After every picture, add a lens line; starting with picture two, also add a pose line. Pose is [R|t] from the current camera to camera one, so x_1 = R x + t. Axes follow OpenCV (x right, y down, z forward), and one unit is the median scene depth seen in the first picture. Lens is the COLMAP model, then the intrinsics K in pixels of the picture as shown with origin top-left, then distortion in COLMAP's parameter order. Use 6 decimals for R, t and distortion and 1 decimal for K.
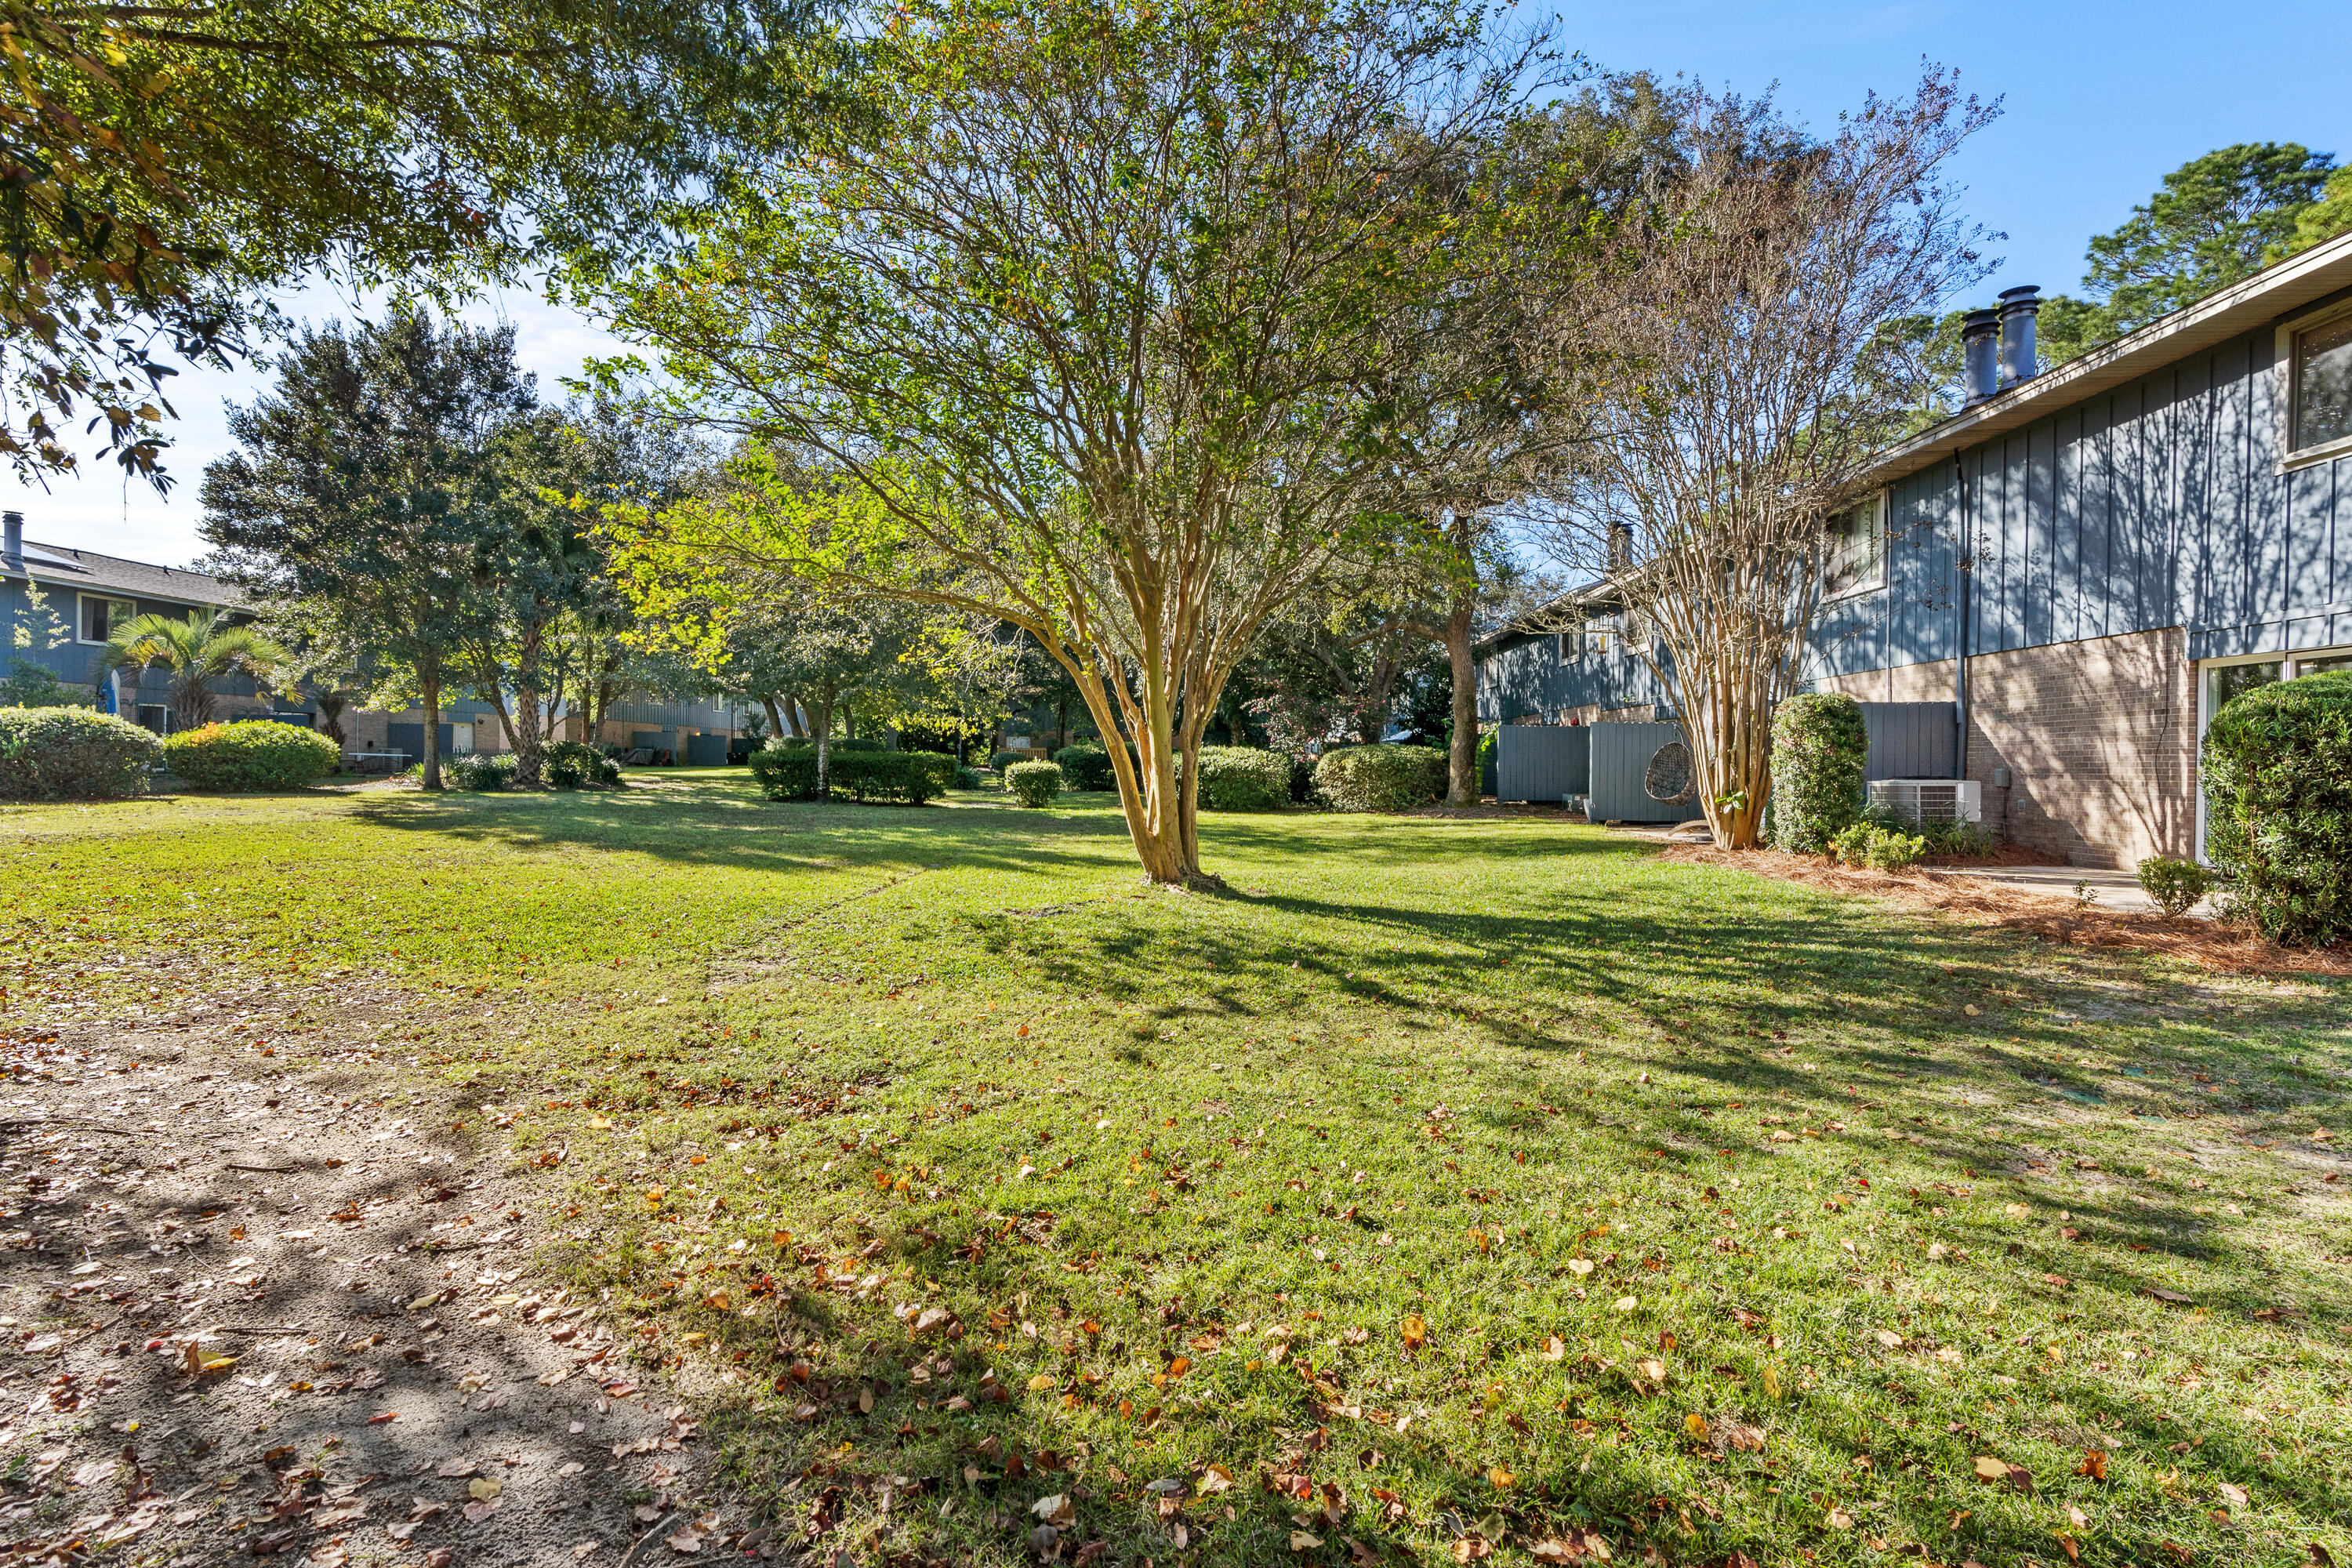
lens RADIAL K [[1154.7, 0, 1146.1], [0, 1154.7, 798.4], [0, 0, 1]] dist [-0.008180, 0.005746]
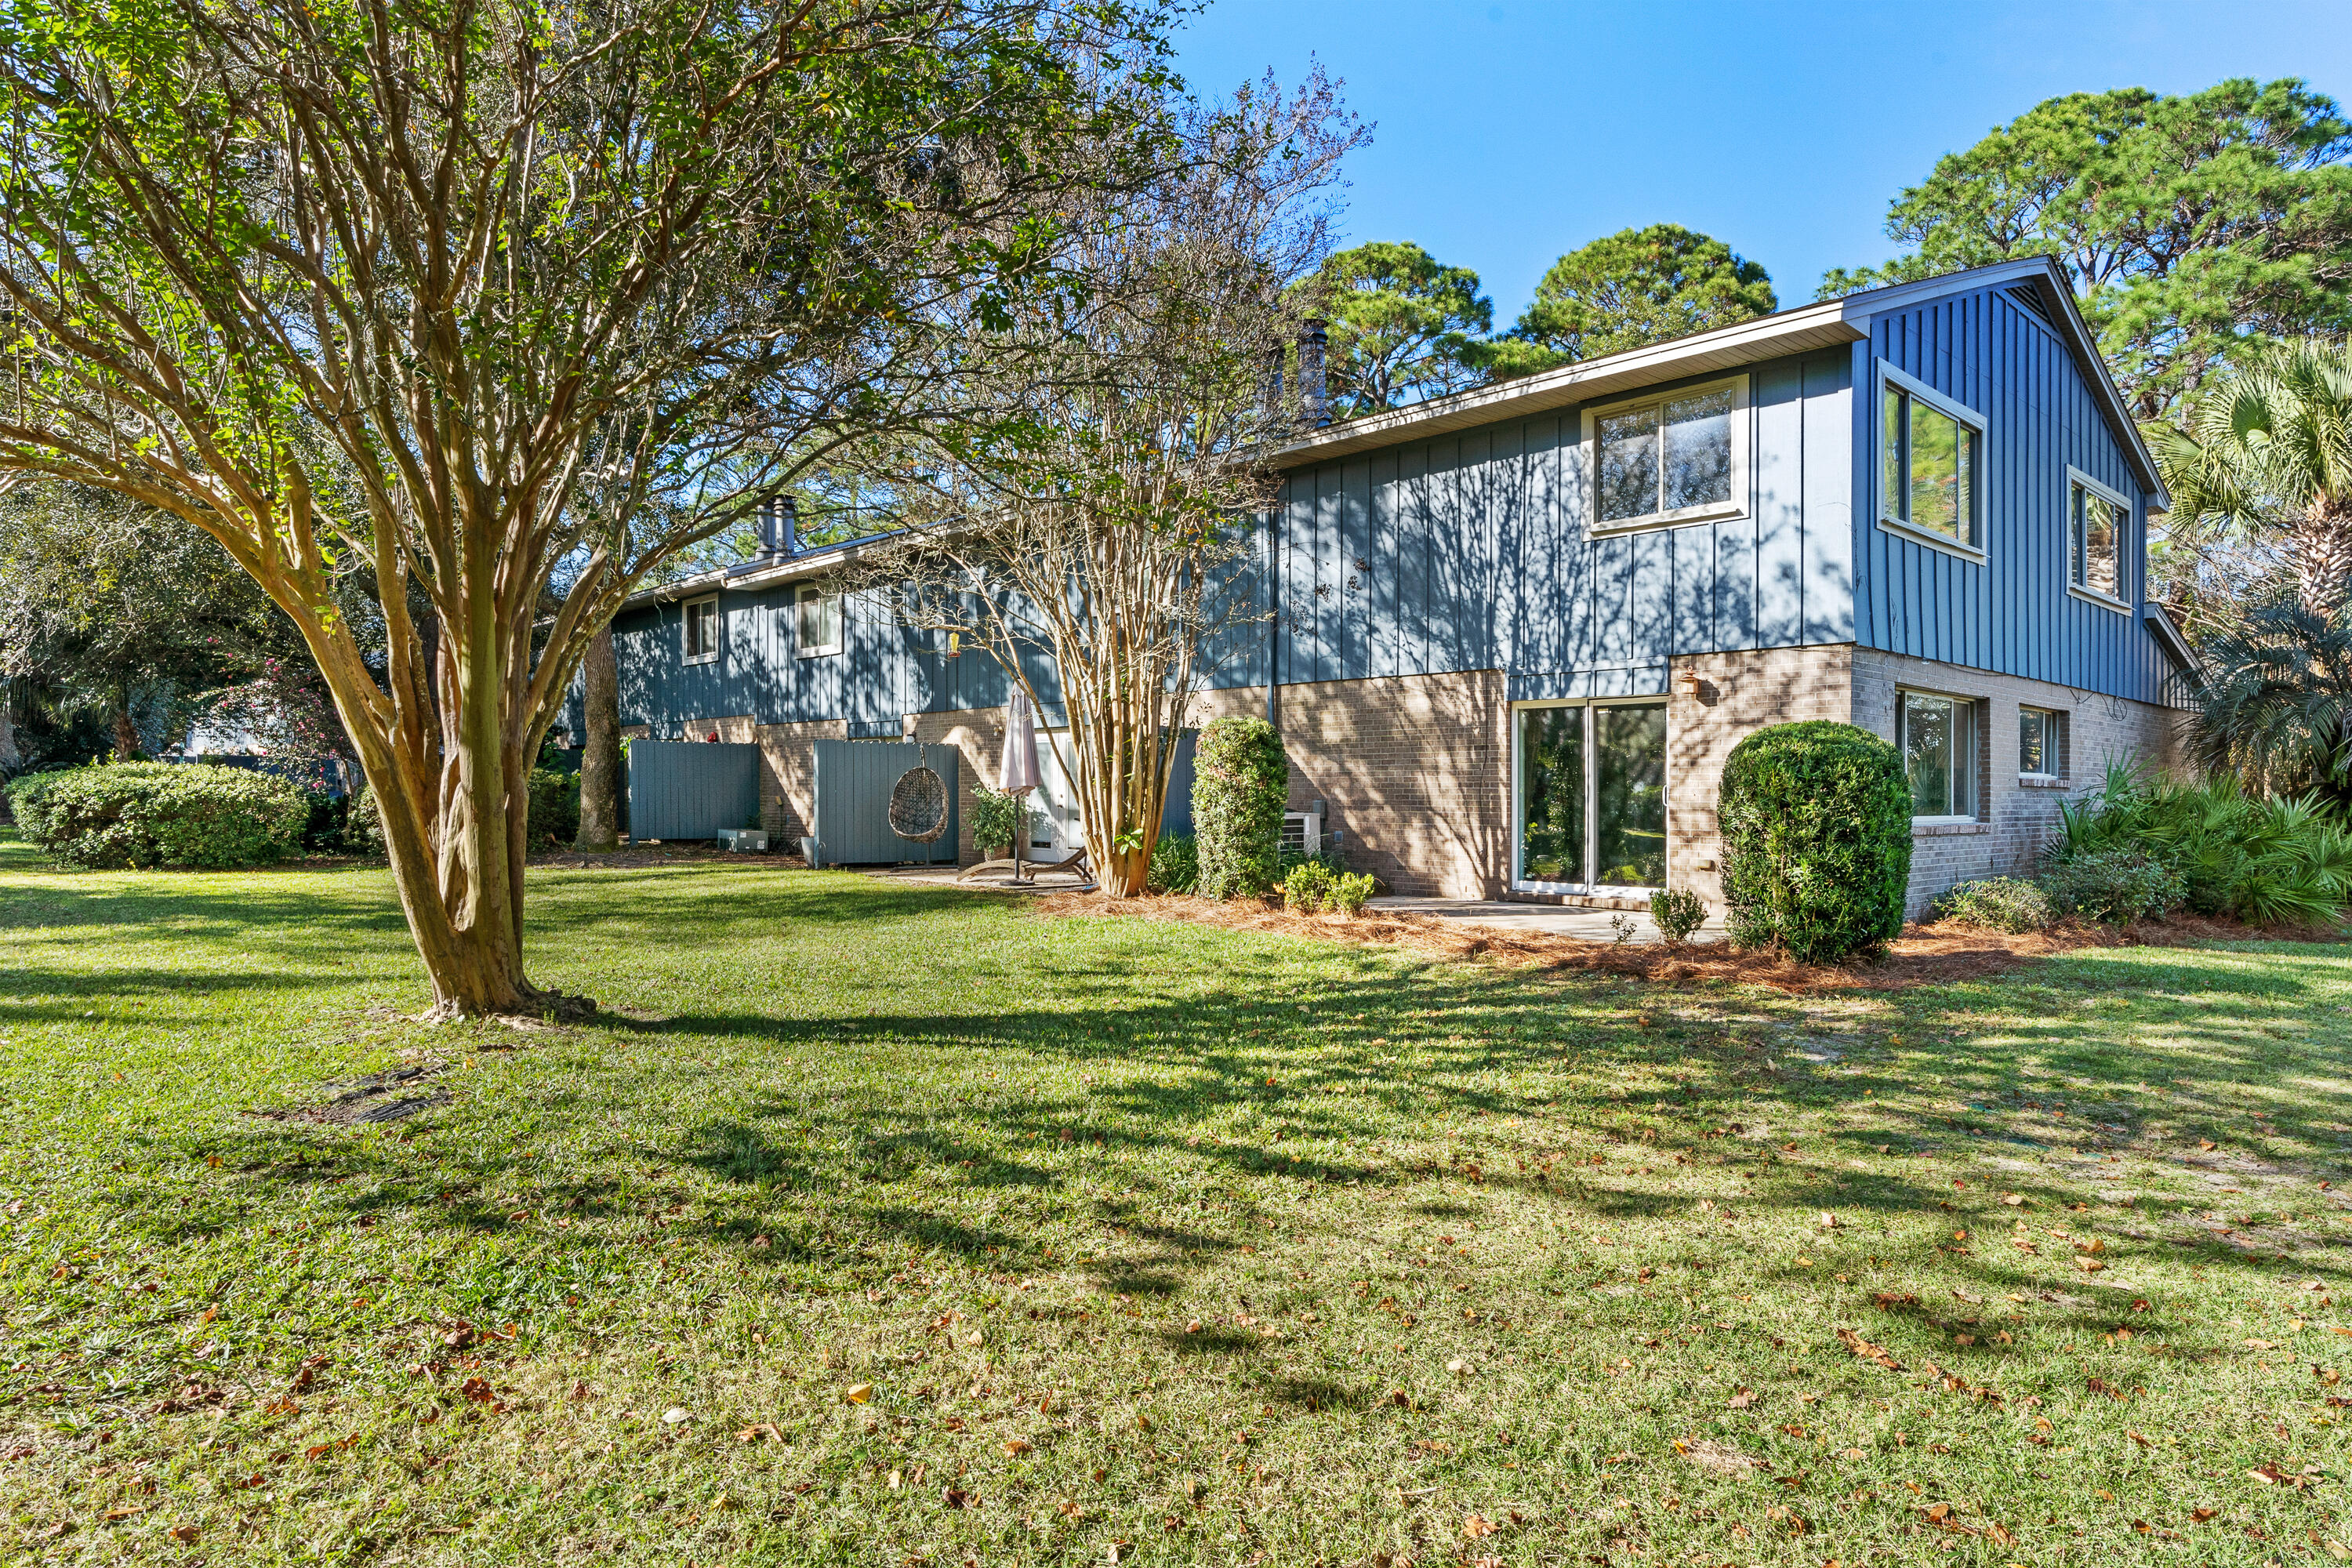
lens RADIAL K [[1394.8, 0, 1144.3], [0, 1394.8, 809.6], [0, 0, 1]] dist [-0.000974, 0.007208]
pose [[0.703844, -0.011139, 0.710267, -0.255855], [0.019383, 0.999806, -0.003528, -0.019205], [-0.710090, 0.016250, 0.703923, 0.308011]]
